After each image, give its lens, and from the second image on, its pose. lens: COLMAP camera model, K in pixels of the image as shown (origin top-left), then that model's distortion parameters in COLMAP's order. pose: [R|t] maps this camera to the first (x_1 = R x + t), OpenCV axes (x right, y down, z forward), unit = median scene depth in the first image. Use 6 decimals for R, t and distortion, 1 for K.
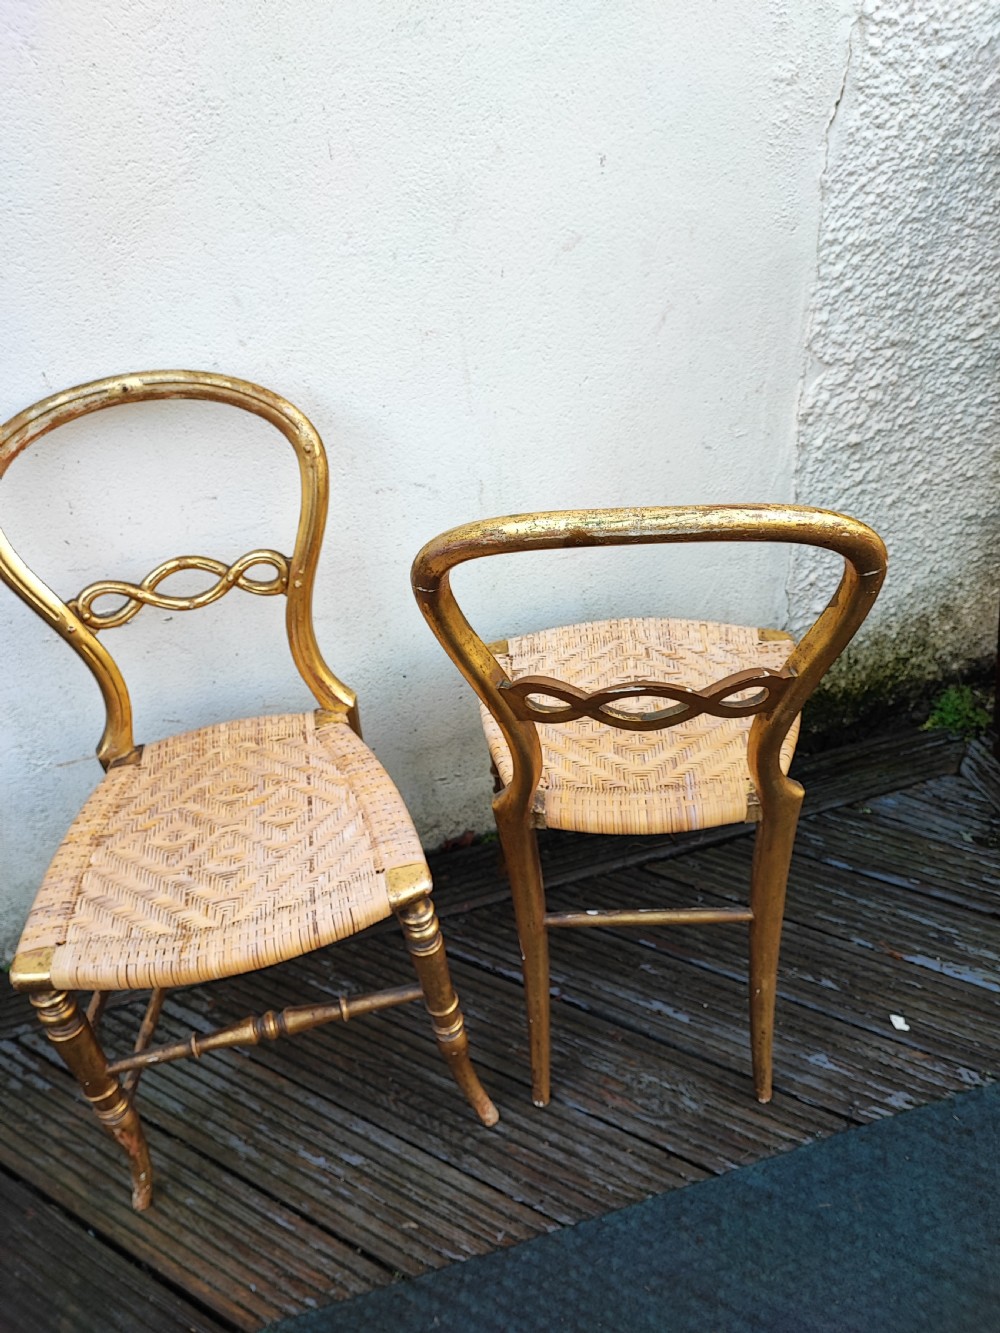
lens RADIAL K [[972.5, 0, 506.7], [0, 972.5, 664.3], [0, 0, 1]] dist [0.052420, -0.070420]
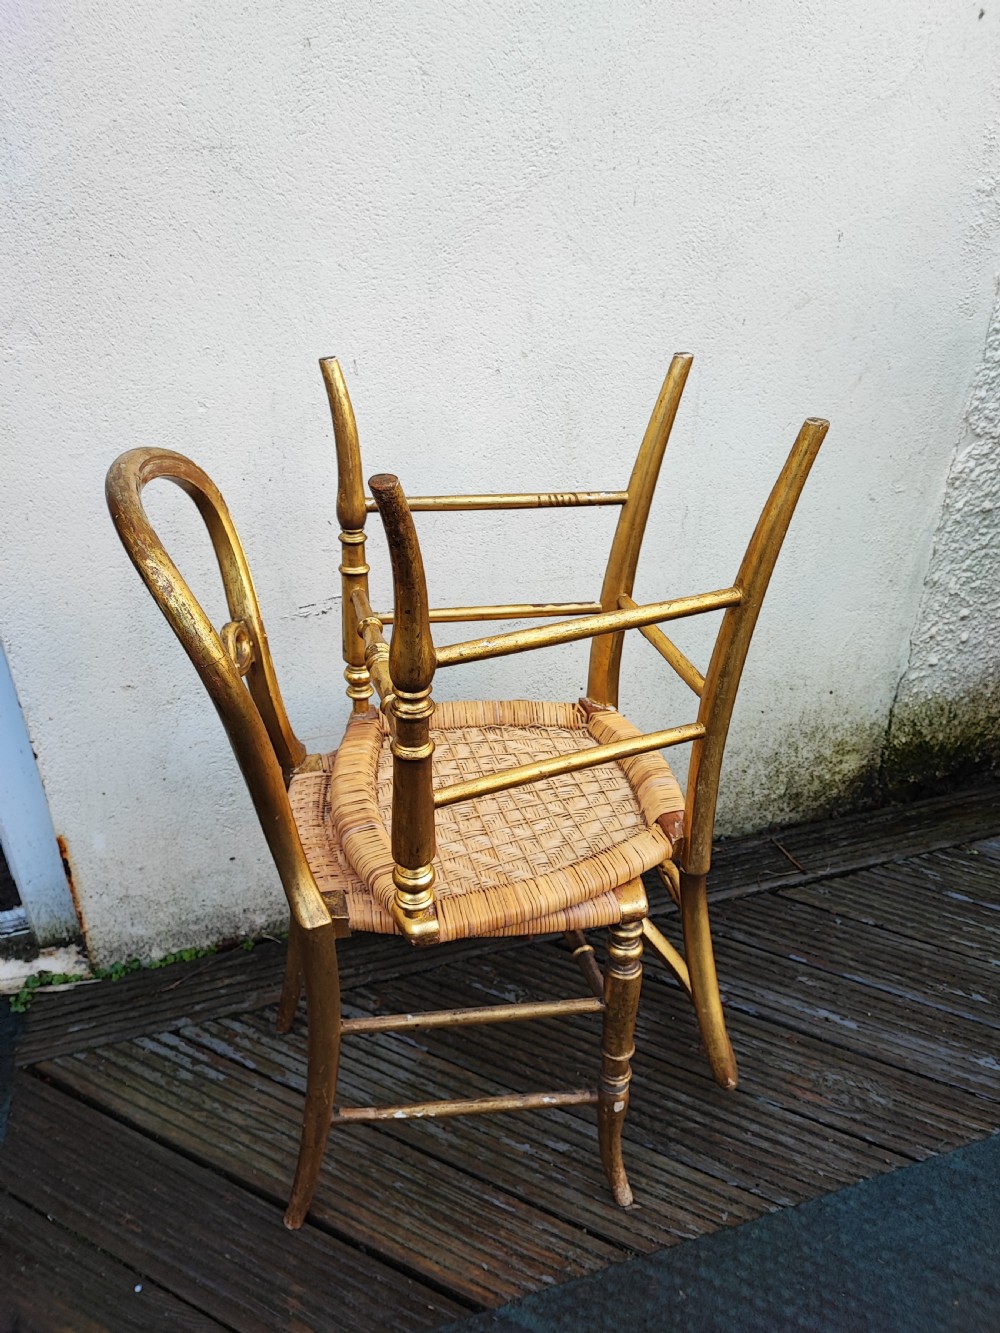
lens RADIAL K [[972.5, 0, 502.2], [0, 972.5, 666.6], [0, 0, 1]] dist [0.052420, -0.070420]
pose [[0.992956, 0.067819, 0.097153, -0.349747], [-0.054694, 0.989752, -0.131910, 0.156850], [-0.105104, 0.125667, 0.986489, -0.045295]]
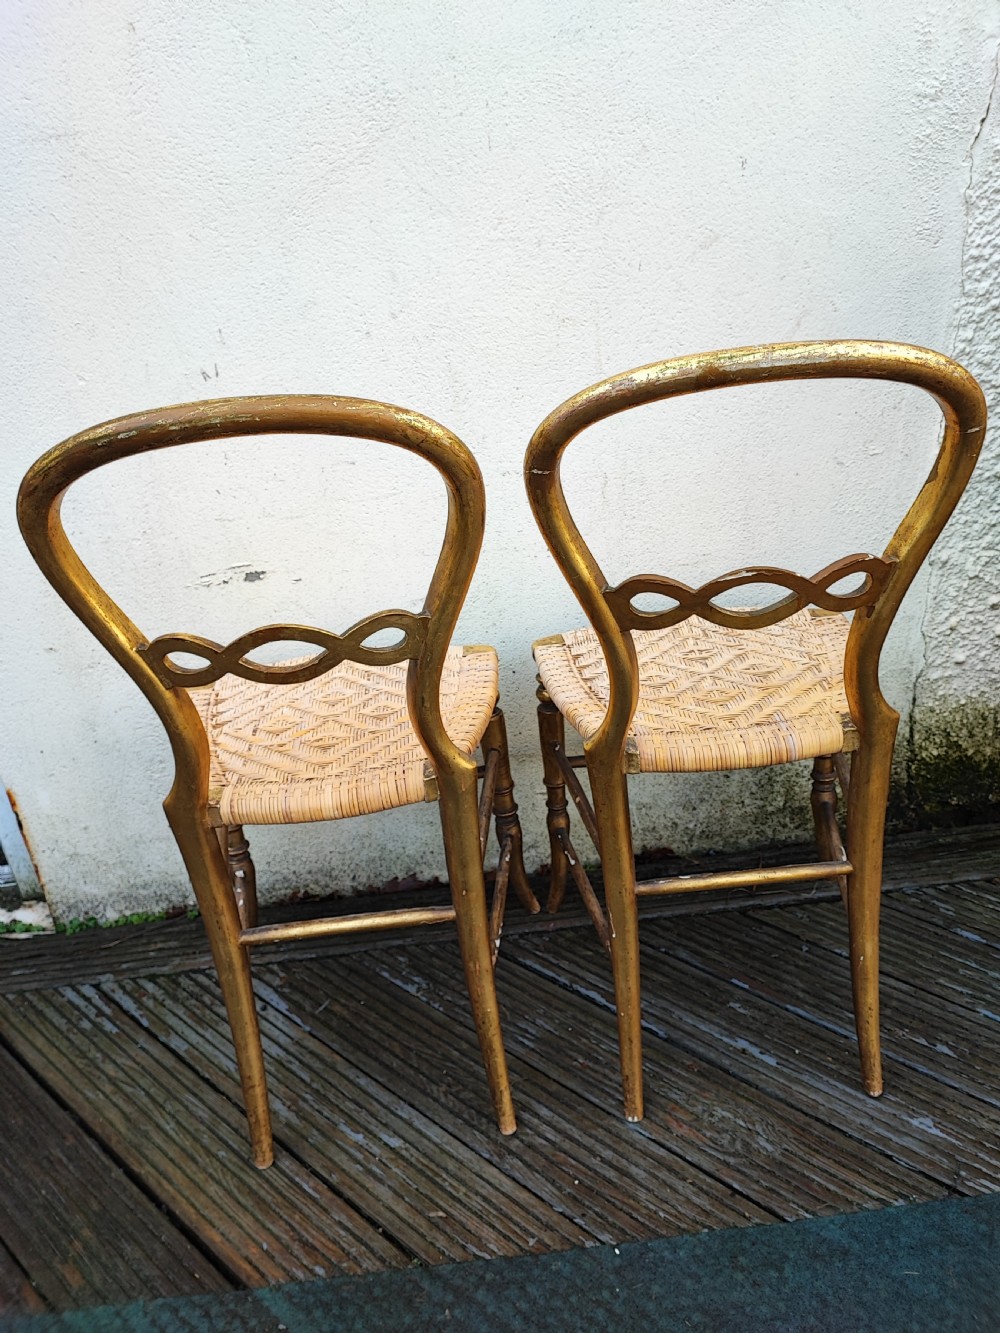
lens RADIAL K [[972.5, 0, 503.9], [0, 972.5, 667.4], [0, 0, 1]] dist [0.052420, -0.070420]
pose [[0.980016, 0.091227, -0.176766, 0.074281], [-0.120150, 0.979692, -0.160521, 0.201130], [0.158533, 0.178552, 0.971075, 0.025094]]
